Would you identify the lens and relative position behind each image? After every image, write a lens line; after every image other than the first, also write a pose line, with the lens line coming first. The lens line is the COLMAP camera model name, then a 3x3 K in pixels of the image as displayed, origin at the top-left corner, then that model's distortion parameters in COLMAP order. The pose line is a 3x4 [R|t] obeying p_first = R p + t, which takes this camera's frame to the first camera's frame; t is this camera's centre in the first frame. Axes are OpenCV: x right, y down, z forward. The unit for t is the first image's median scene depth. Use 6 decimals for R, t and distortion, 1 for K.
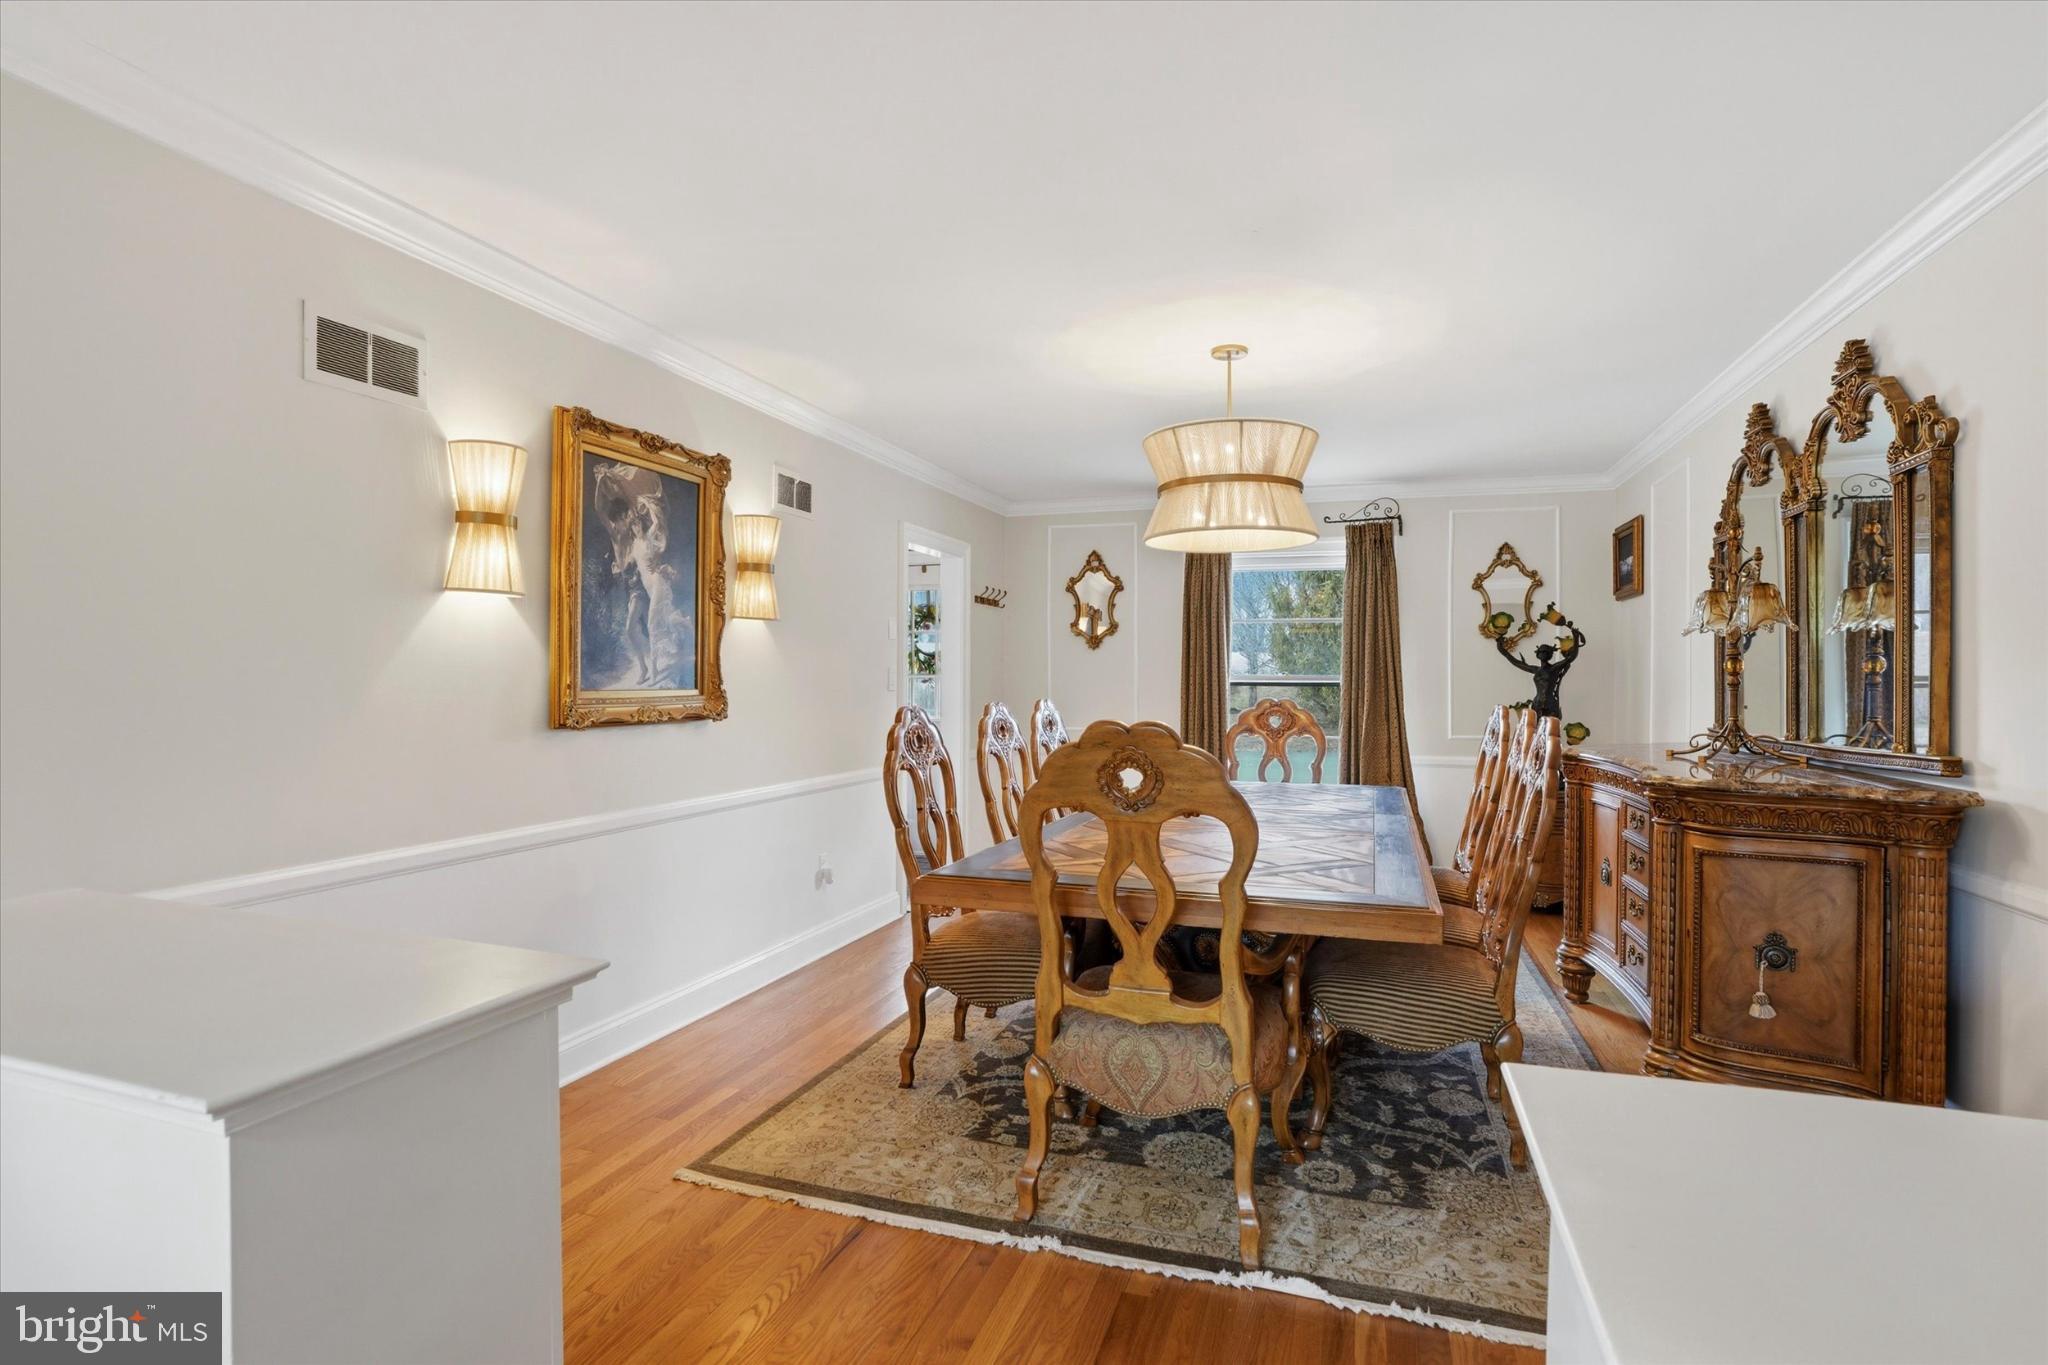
lens RADIAL K [[987.1, 0, 1018.7], [0, 987.1, 682.1], [0, 0, 1]] dist [-0.077141, 0.034773]
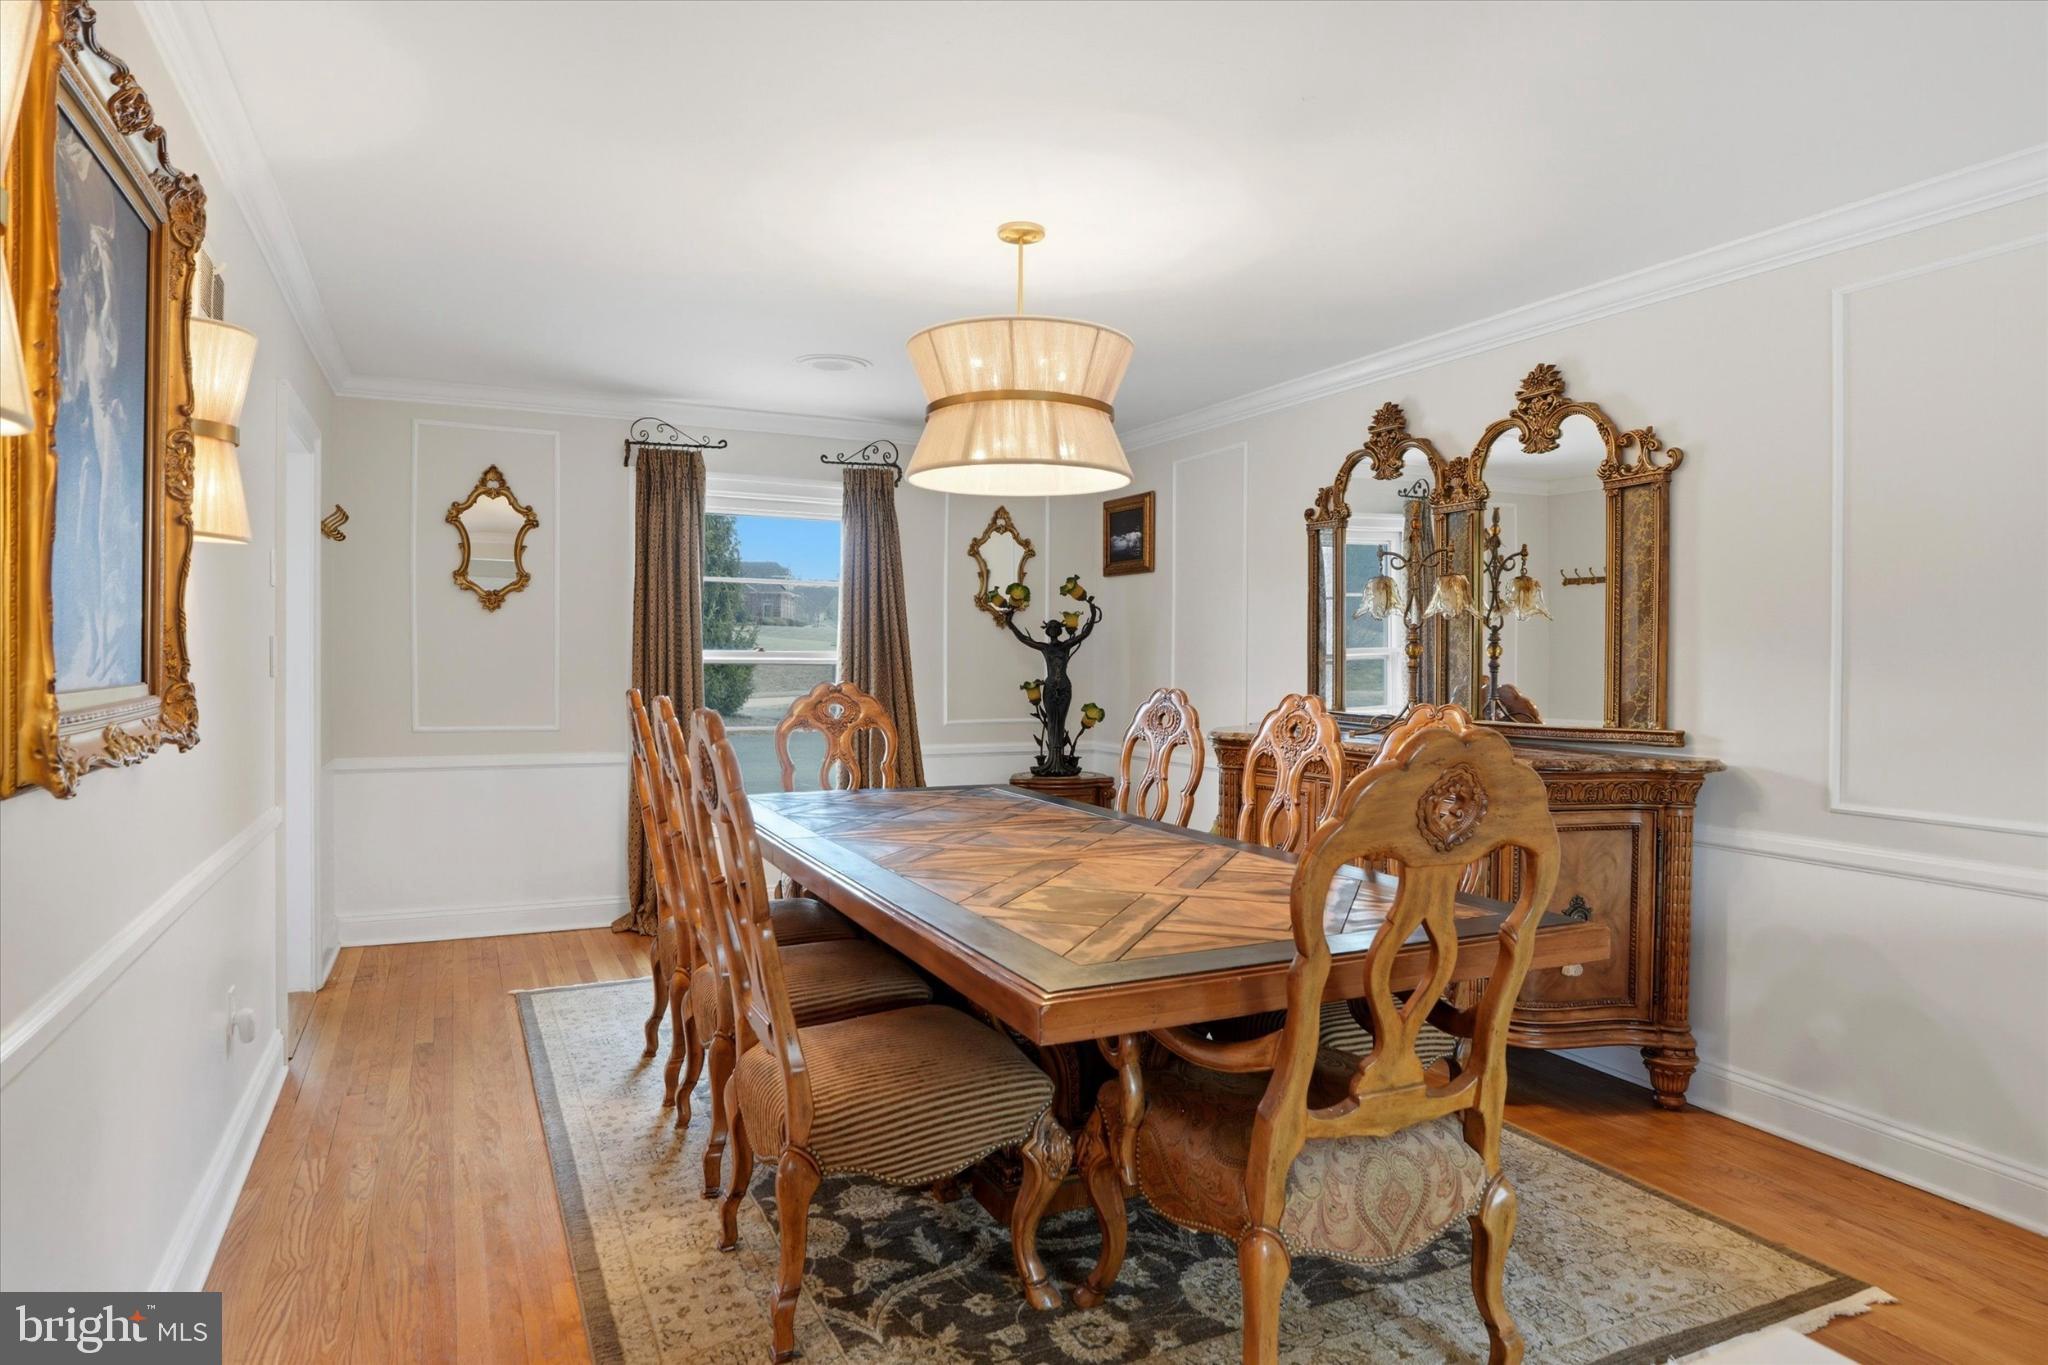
lens RADIAL K [[1160.1, 0, 1020.5], [0, 1160.1, 667.0], [0, 0, 1]] dist [-0.042178, 0.001038]
pose [[0.723727, -0.003602, 0.690077, -0.394625], [-0.004903, 0.999934, 0.010361, -0.007767], [-0.690069, -0.010882, 0.723662, 0.331632]]
